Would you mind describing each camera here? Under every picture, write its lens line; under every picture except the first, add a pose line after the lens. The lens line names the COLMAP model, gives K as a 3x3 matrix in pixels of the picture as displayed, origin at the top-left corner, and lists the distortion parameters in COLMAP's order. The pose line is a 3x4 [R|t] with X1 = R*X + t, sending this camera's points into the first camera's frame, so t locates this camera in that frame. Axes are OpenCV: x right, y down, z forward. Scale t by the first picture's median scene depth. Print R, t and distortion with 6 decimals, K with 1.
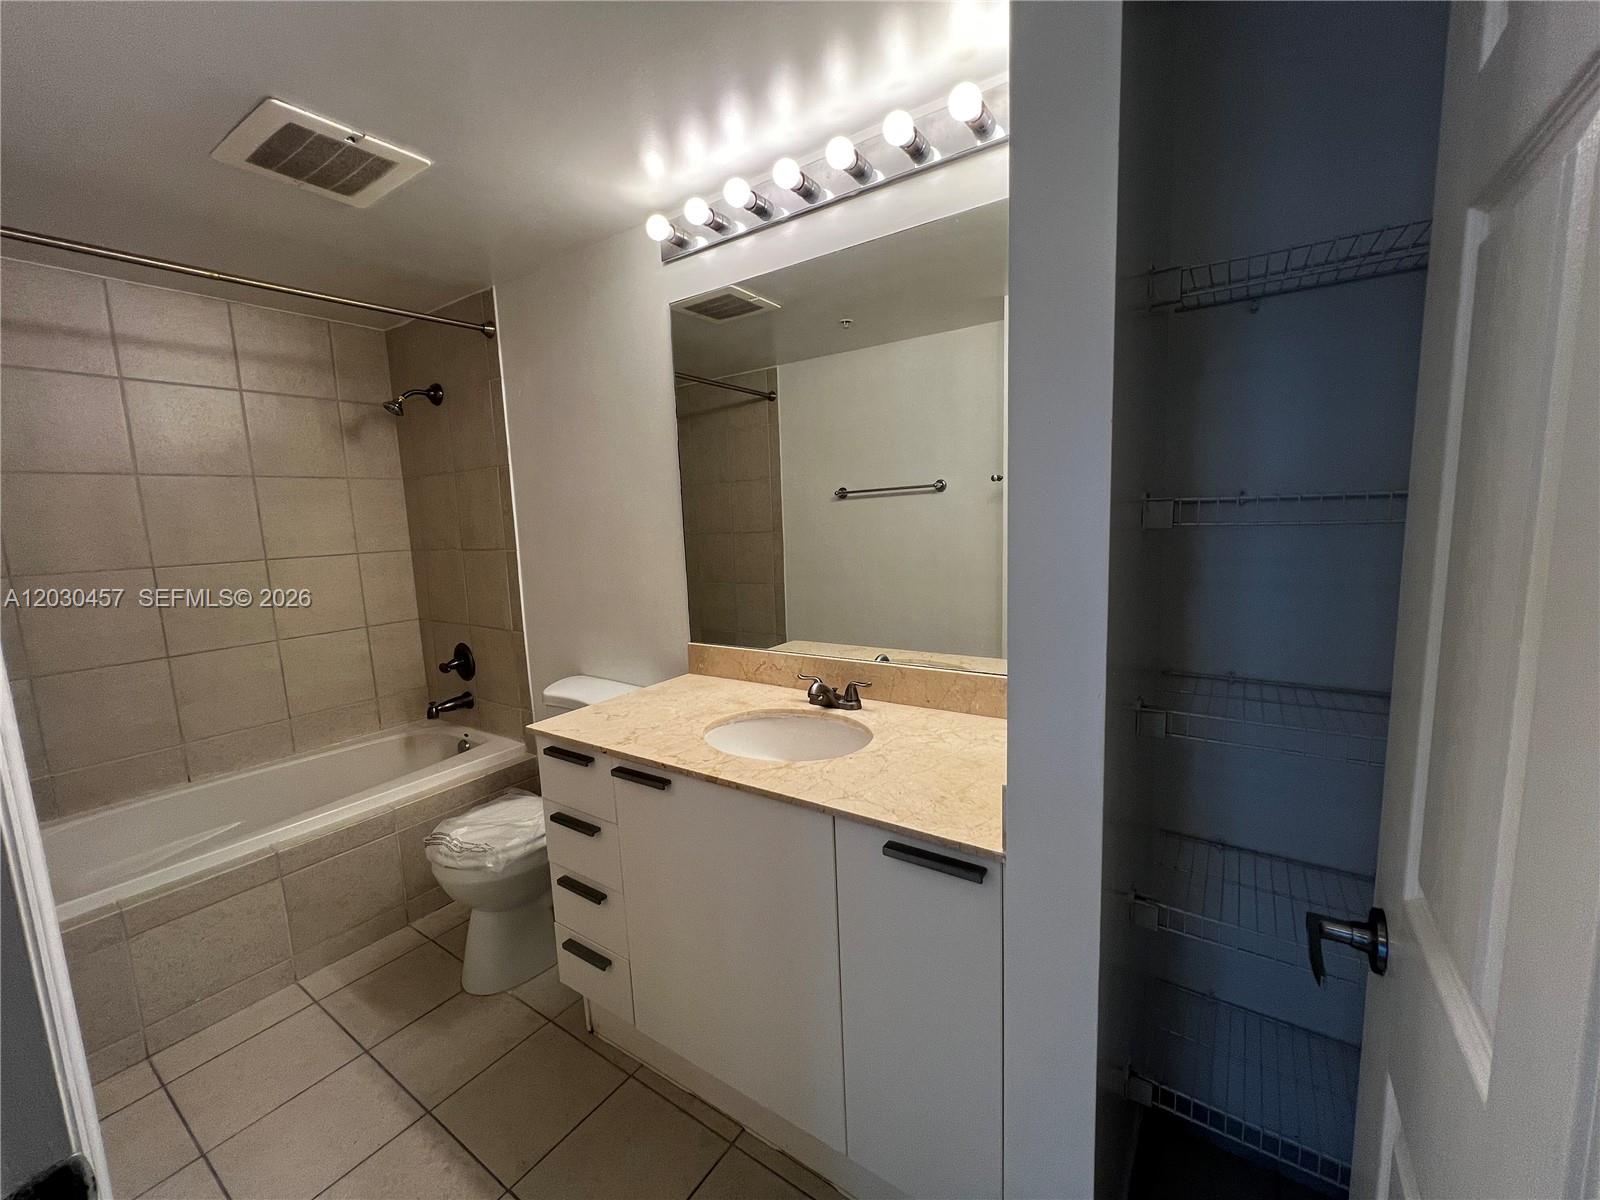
lens RADIAL K [[646.3, 0, 796.6], [0, 646.3, 598.8], [0, 0, 1]] dist [-0.002087, 0.001225]
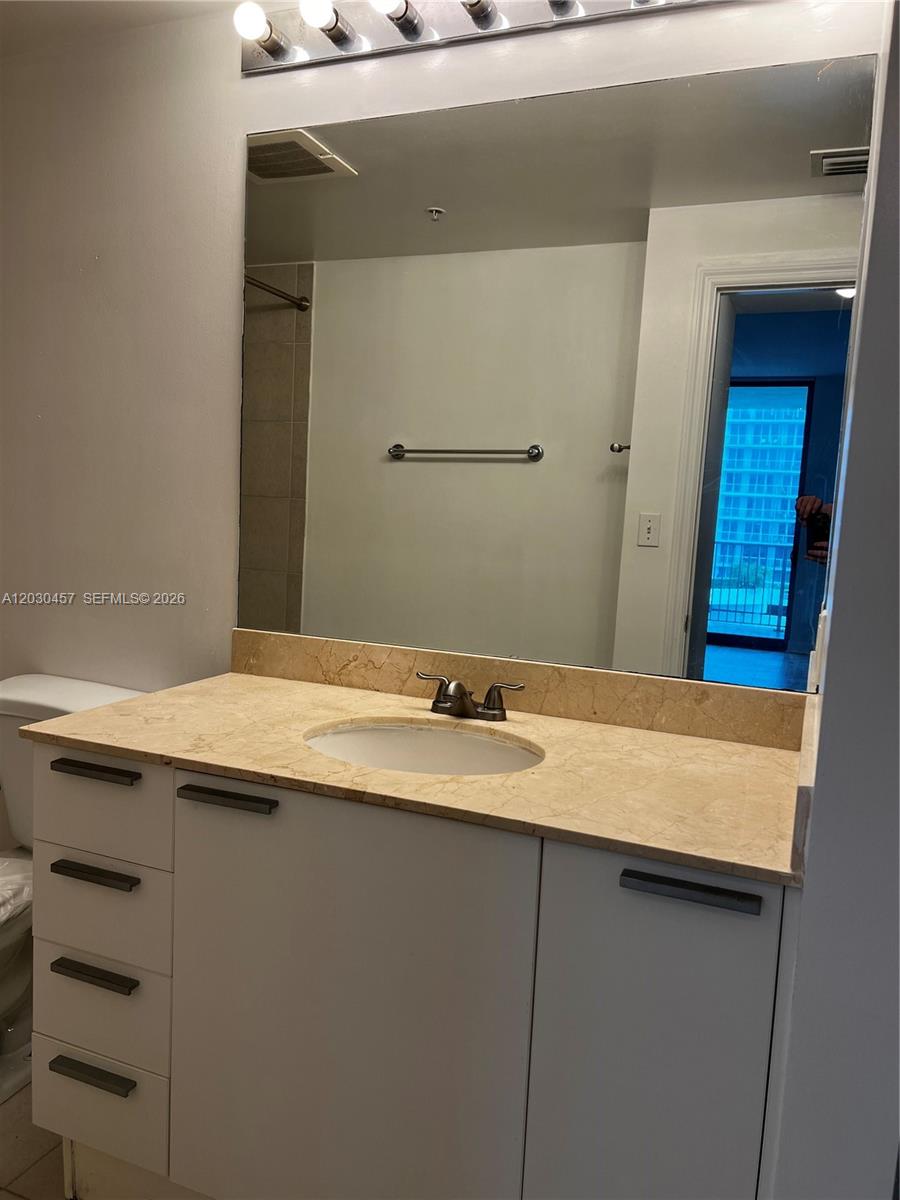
lens RADIAL K [[906.6, 0, 446.8], [0, 906.6, 606.6], [0, 0, 1]] dist [0.070133, -0.073474]
pose [[0.974727, 0.065452, 0.213595, -0.152803], [-0.062472, 0.997832, -0.020680, 0.050316], [-0.214485, 0.006814, 0.976703, -0.004356]]
